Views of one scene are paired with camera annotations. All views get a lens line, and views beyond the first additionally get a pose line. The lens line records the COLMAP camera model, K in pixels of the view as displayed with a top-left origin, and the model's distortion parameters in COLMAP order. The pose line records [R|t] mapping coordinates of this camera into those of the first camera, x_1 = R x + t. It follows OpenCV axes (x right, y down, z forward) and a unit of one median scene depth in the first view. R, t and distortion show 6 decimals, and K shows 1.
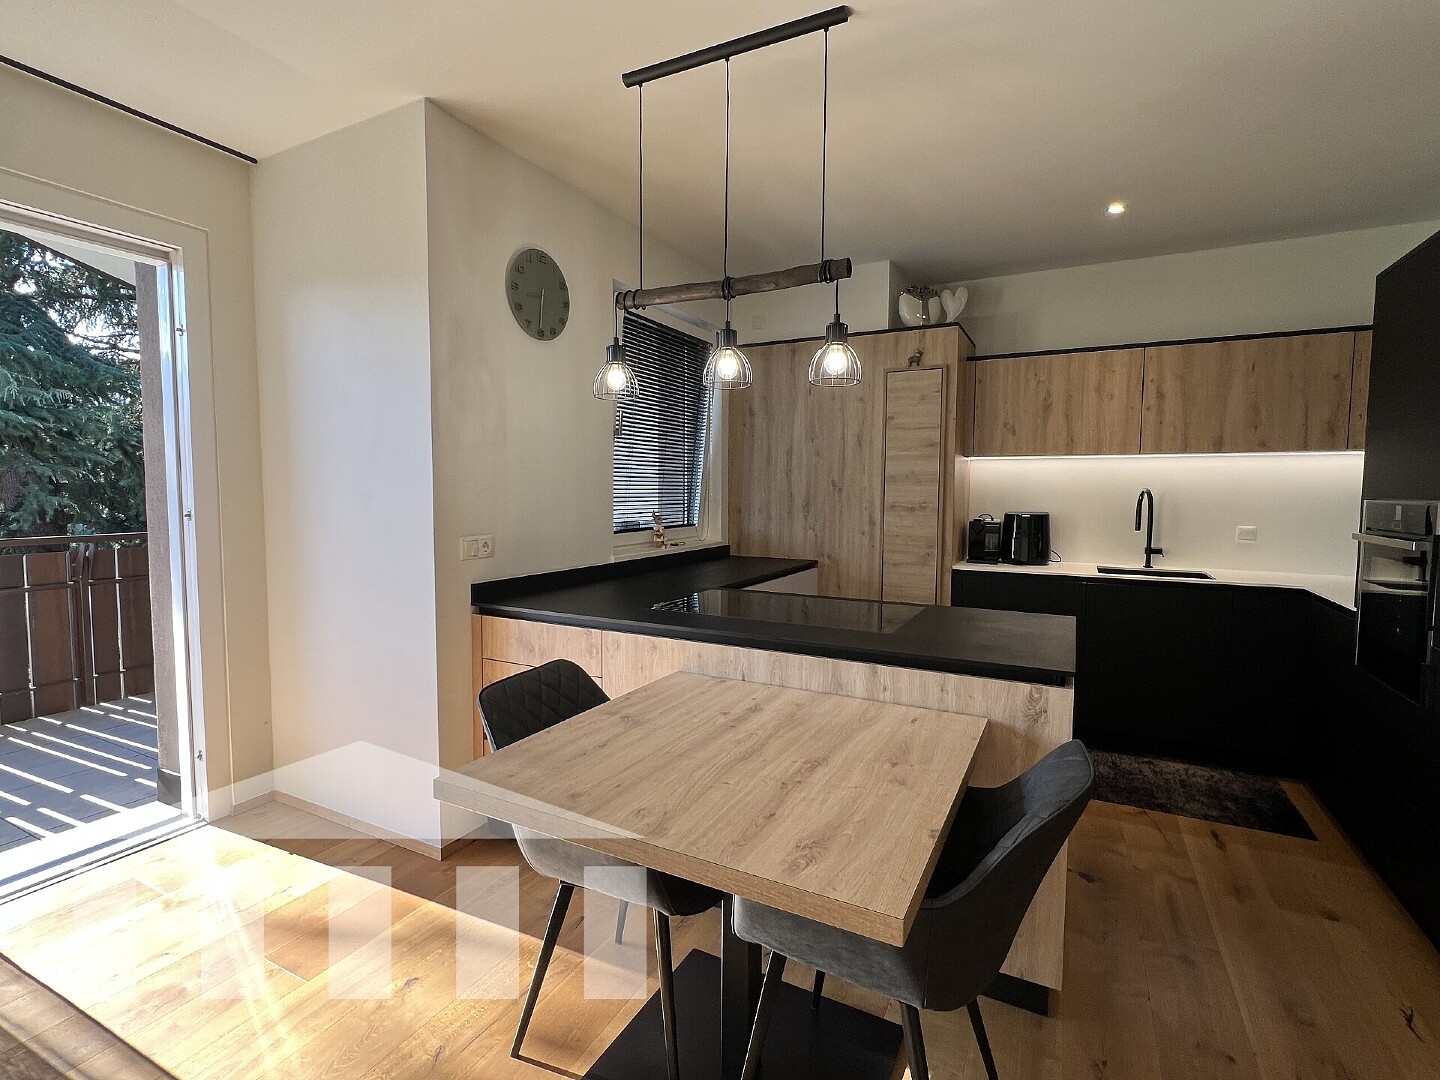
lens RADIAL K [[683.7, 0, 711.8], [0, 683.7, 538.8], [0, 0, 1]] dist [-0.002106, 0.000814]
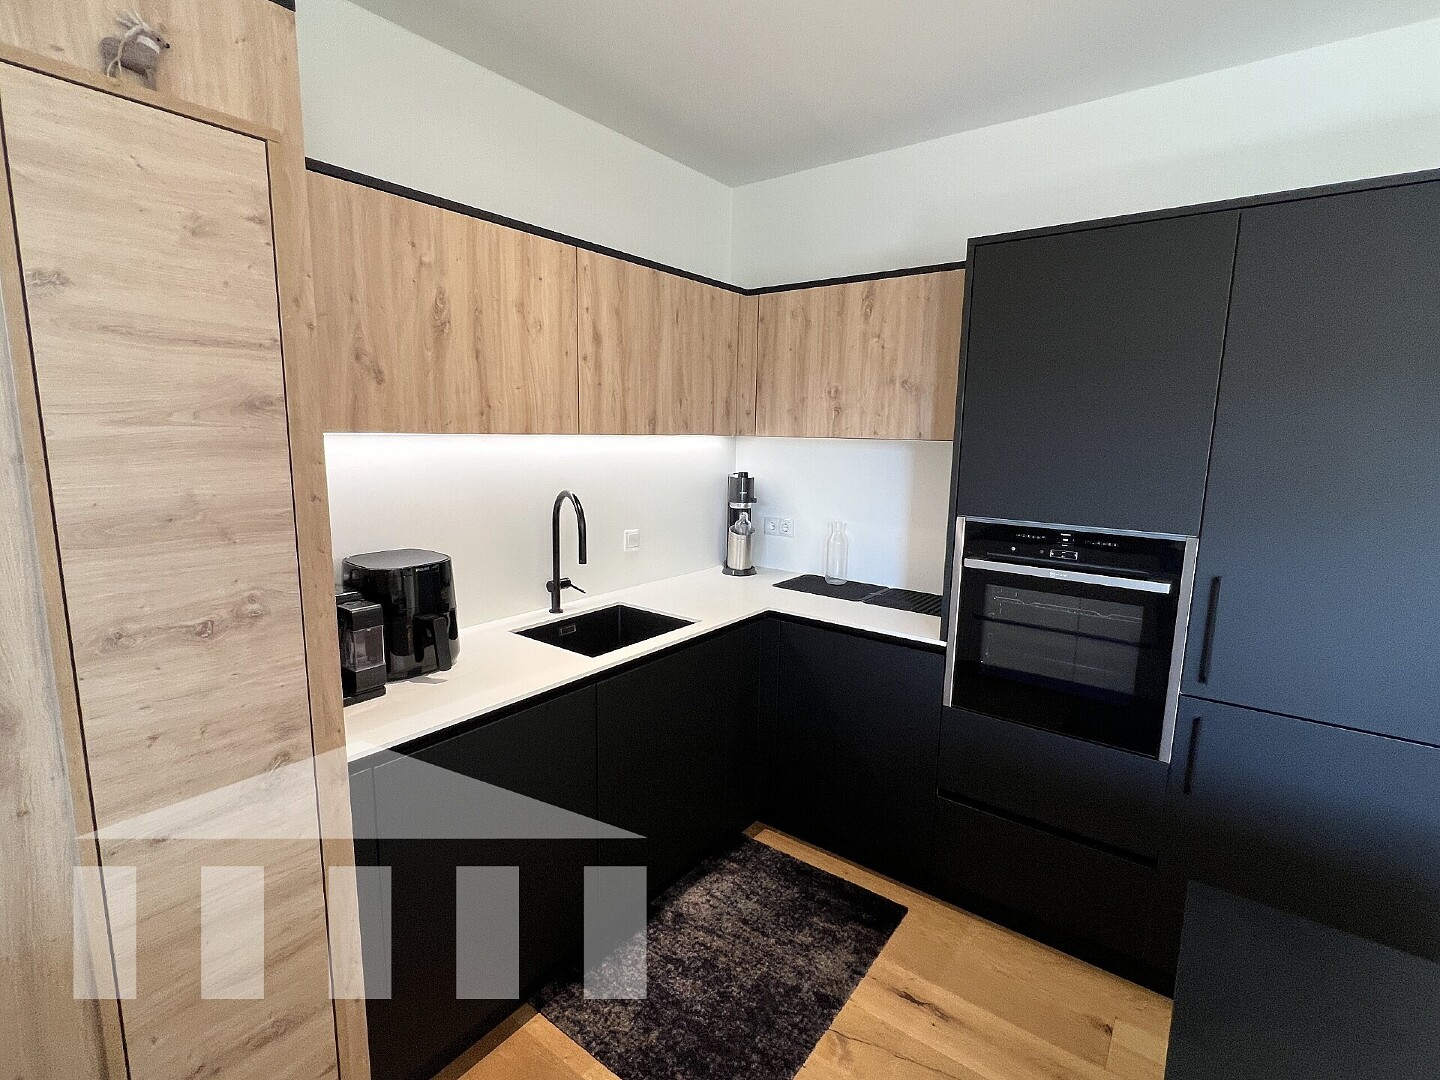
lens RADIAL K [[683.7, 0, 711.8], [0, 683.7, 538.8], [0, 0, 1]] dist [-0.002106, 0.000814]
pose [[0.161154, -0.159586, 0.973941, 0.058894], [0.052760, 0.986822, 0.152967, -0.117591], [-0.985518, 0.026734, 0.167450, 0.773822]]
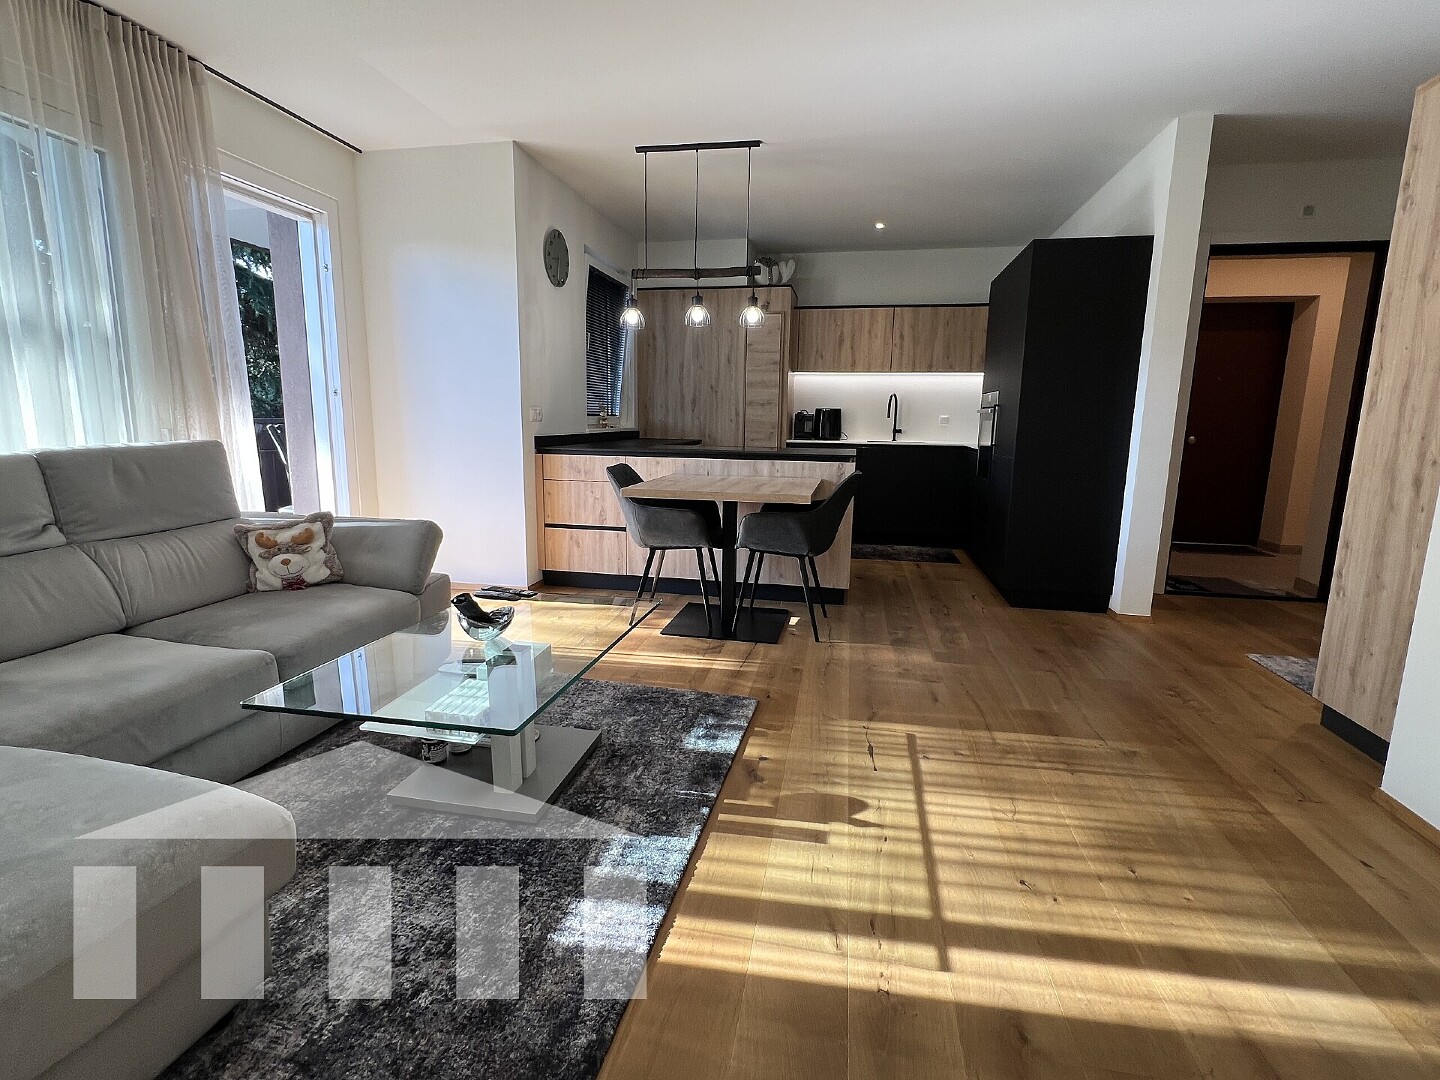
lens RADIAL K [[683.7, 0, 711.8], [0, 683.7, 538.8], [0, 0, 1]] dist [-0.002106, 0.000814]
pose [[0.959762, -0.040823, 0.277833, -0.280044], [0.010733, 0.993987, 0.108973, 0.094863], [-0.280611, -0.101606, 0.954429, -0.522122]]
